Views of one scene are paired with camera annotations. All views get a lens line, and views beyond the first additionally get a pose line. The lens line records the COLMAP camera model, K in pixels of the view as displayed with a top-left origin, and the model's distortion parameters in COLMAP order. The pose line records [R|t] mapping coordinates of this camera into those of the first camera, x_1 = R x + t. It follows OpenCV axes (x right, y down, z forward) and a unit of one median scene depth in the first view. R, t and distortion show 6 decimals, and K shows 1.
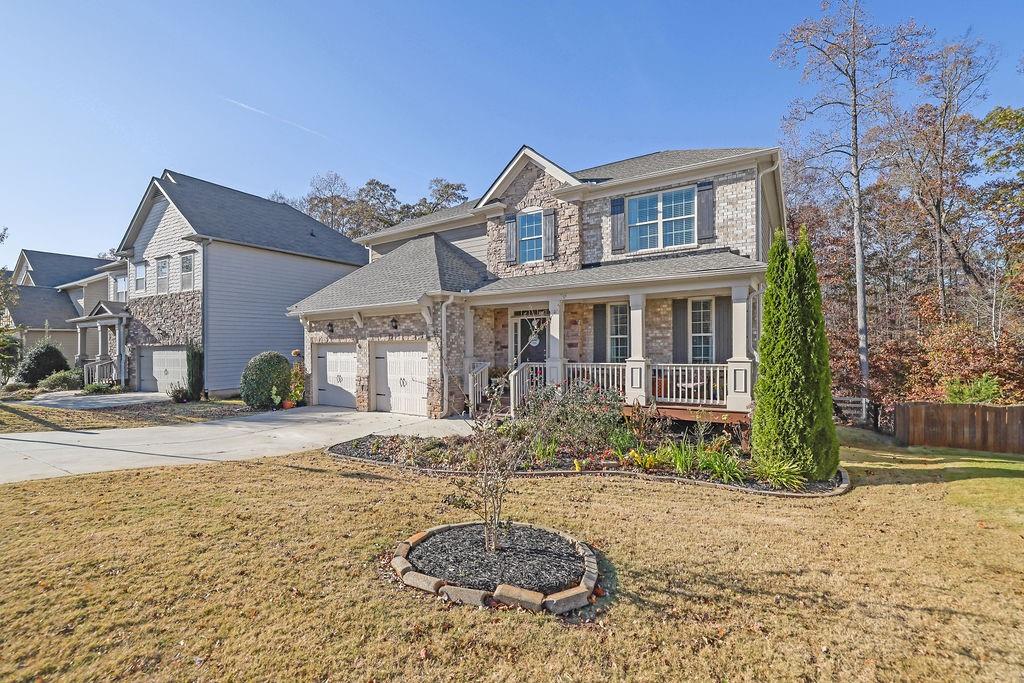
lens RADIAL K [[444.0, 0, 510.8], [0, 444.0, 330.5], [0, 0, 1]] dist [-0.047474, 0.018085]
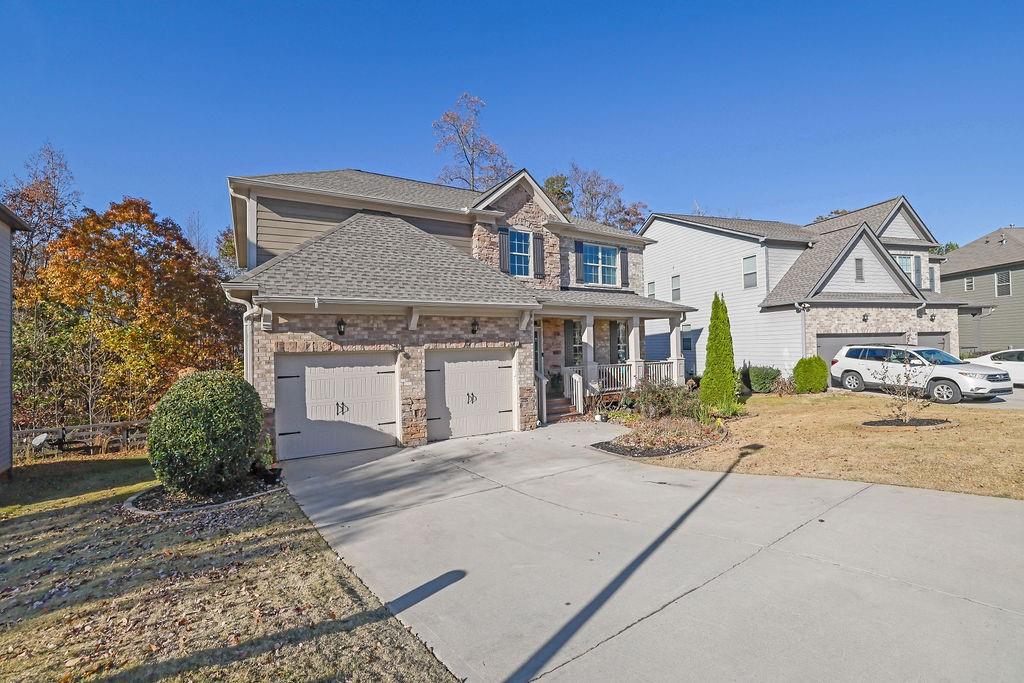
lens RADIAL K [[444.0, 0, 510.8], [0, 444.0, 330.5], [0, 0, 1]] dist [-0.047474, 0.018085]
pose [[0.434167, 0.042100, 0.899848, -0.983539], [-0.010869, 0.999079, -0.041498, 0.024414], [-0.900767, 0.008237, 0.434225, 0.581859]]
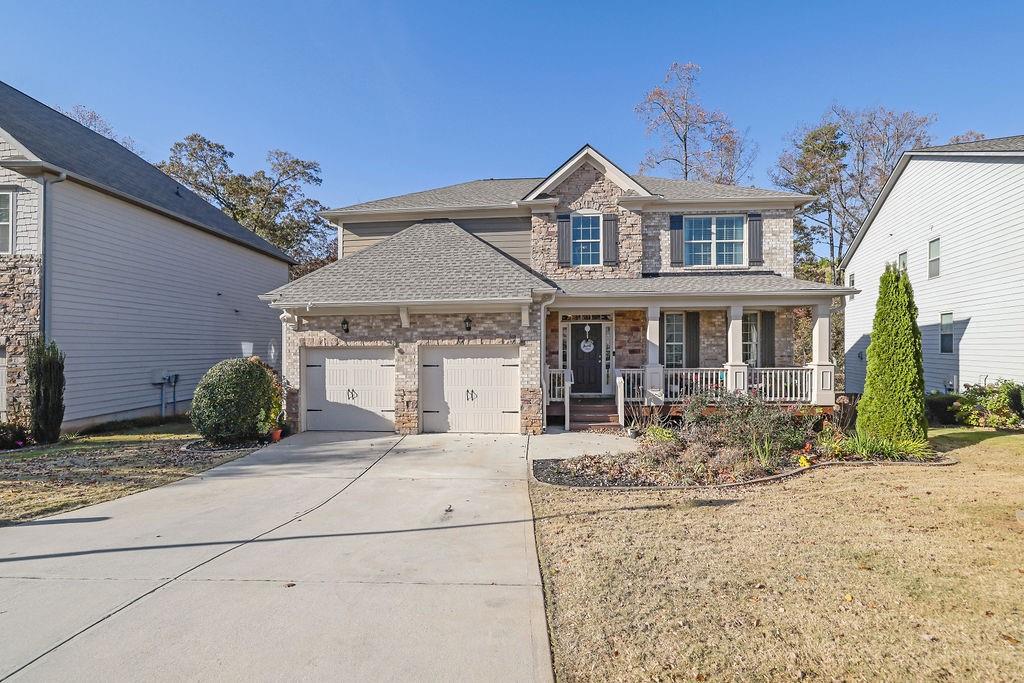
lens RADIAL K [[442.0, 0, 511.9], [0, 442.0, 336.7], [0, 0, 1]] dist [-0.045802, 0.016588]
pose [[0.878911, 0.021752, 0.476490, -0.584314], [-0.021219, 0.999754, -0.006501, 0.011735], [-0.476514, -0.004397, 0.879156, 0.240268]]
